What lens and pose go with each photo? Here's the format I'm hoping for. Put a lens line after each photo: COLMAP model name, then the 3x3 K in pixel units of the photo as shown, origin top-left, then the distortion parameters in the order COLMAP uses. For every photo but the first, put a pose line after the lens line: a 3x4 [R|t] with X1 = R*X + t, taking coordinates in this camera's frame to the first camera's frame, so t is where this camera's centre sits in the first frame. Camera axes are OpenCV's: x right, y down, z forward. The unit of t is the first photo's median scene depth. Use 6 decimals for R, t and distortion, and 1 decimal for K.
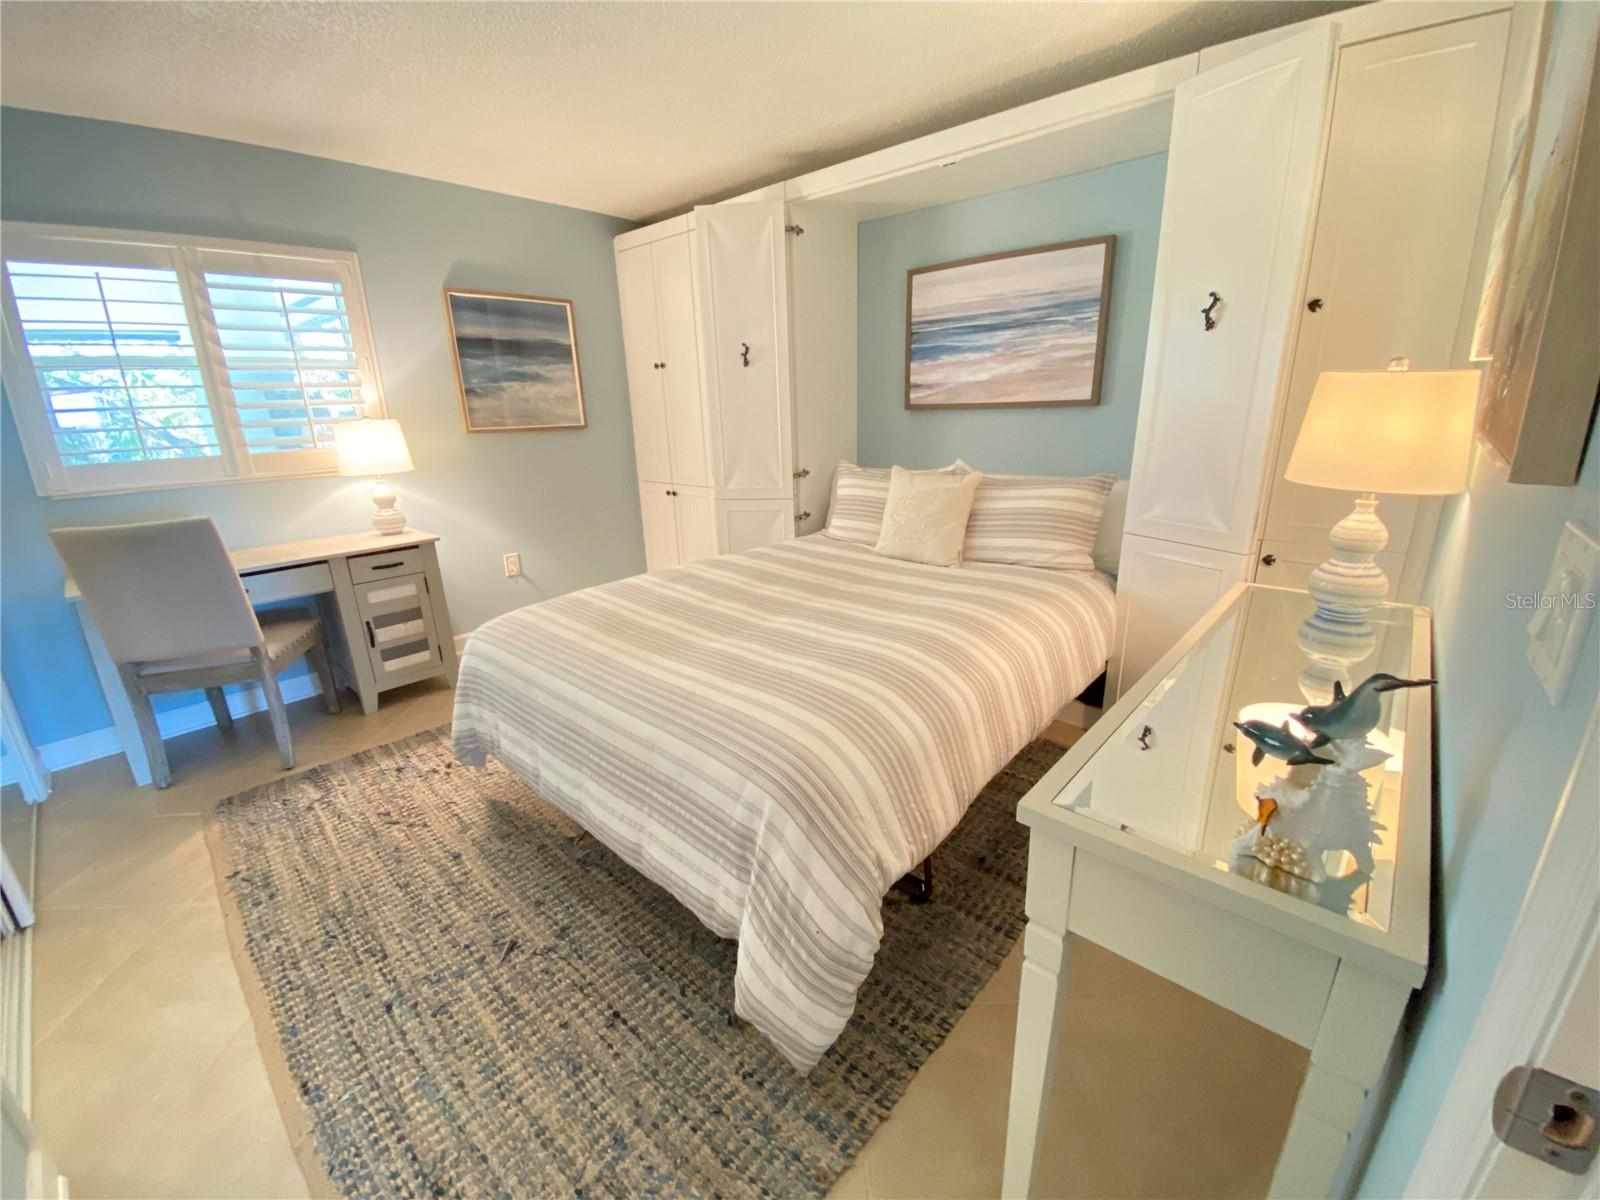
lens RADIAL K [[646.1, 0, 795.4], [0, 646.1, 599.0], [0, 0, 1]] dist [0.023969, -0.021530]
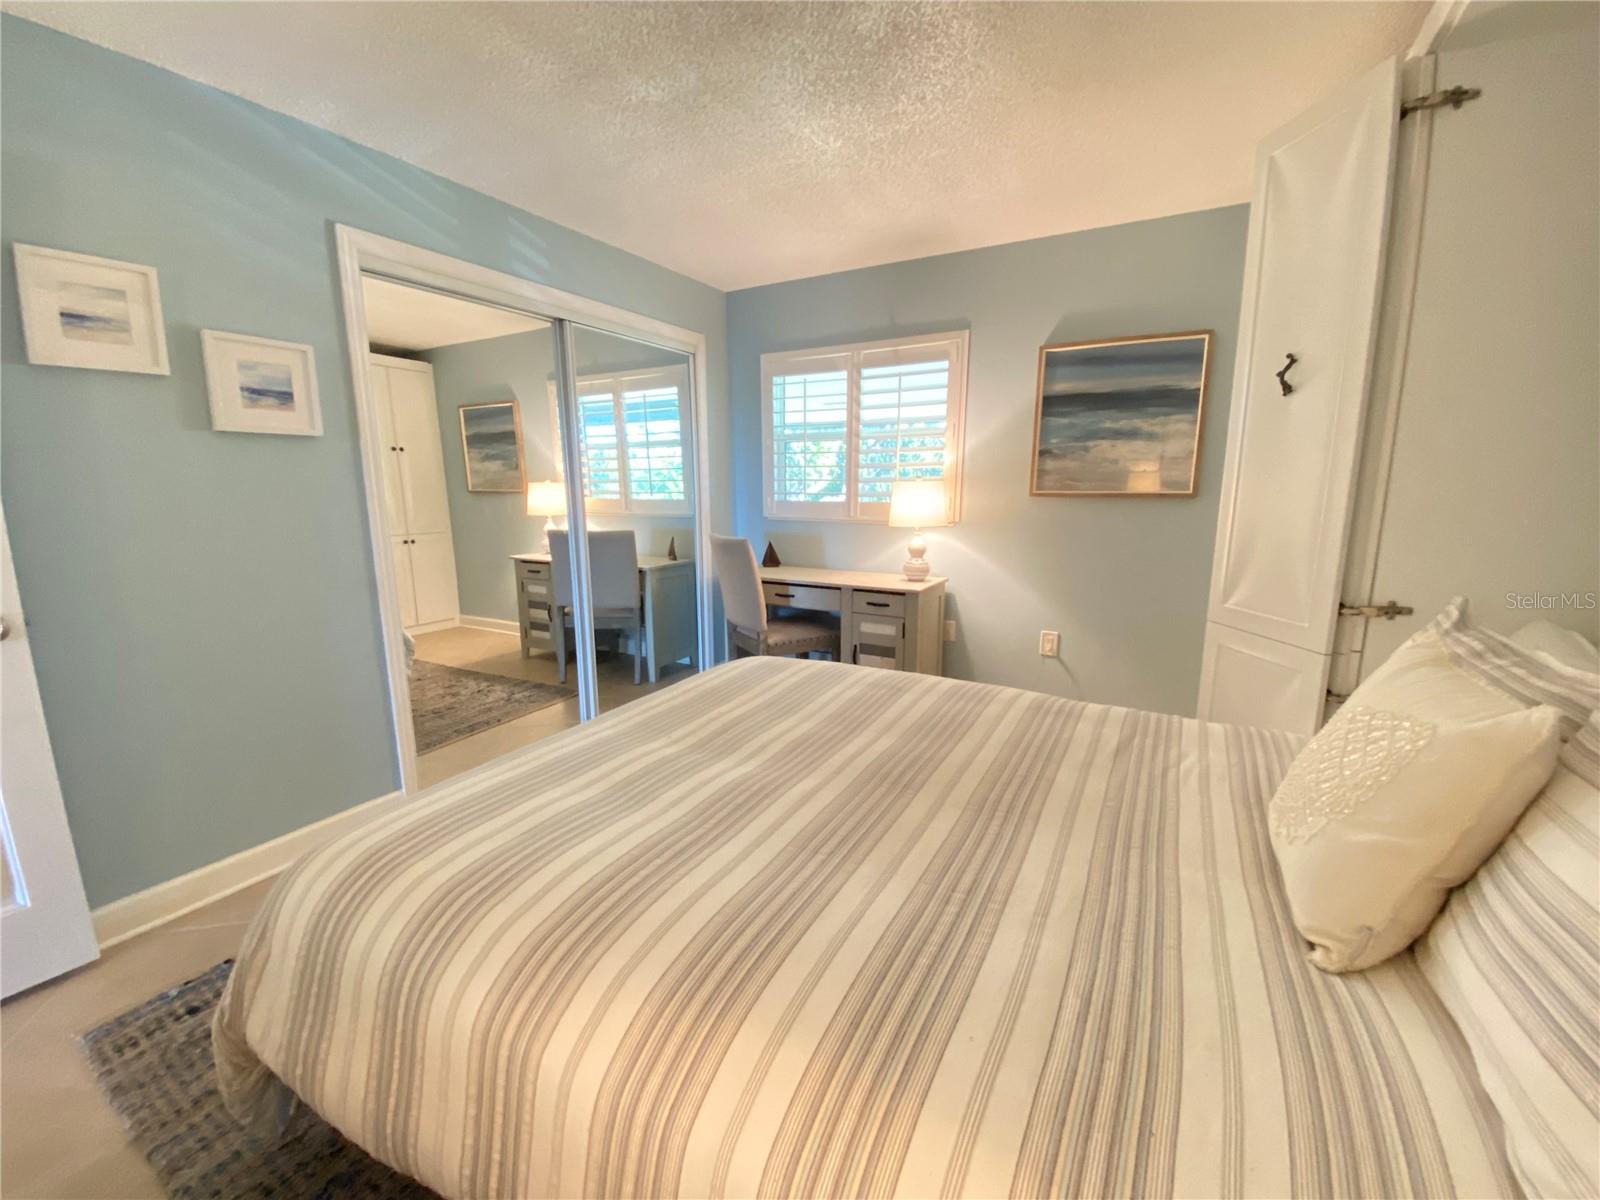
lens RADIAL K [[639.8, 0, 806.6], [0, 639.8, 615.9], [0, 0, 1]] dist [0.012909, -0.020236]
pose [[0.222613, 0.222062, -0.949280, 0.394299], [-0.287350, 0.945402, 0.153770, -0.160912], [0.931597, 0.238544, 0.274268, 0.553988]]
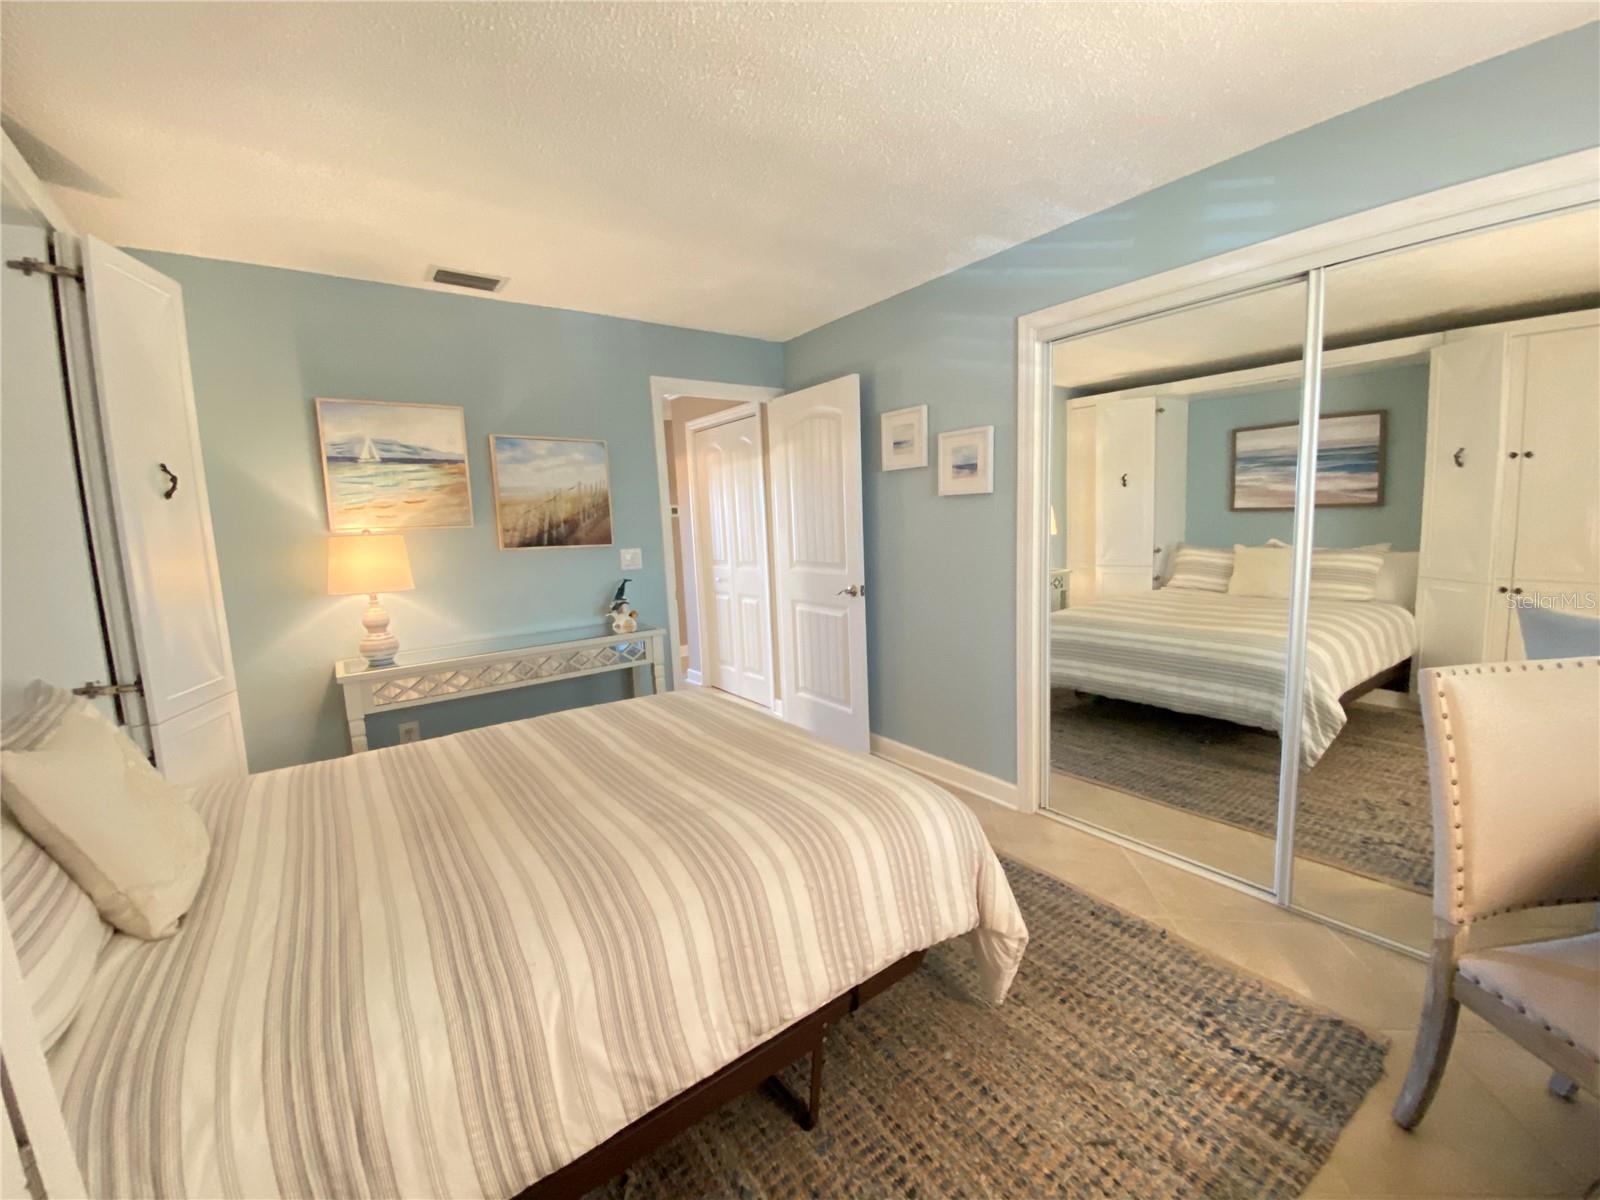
lens RADIAL K [[646.1, 0, 795.4], [0, 646.1, 599.0], [0, 0, 1]] dist [0.023969, -0.021530]
pose [[-0.975799, 0.040934, 0.214804, -0.393780], [0.125340, 0.909638, 0.396041, -0.364429], [-0.179182, 0.413380, -0.892755, 1.193484]]
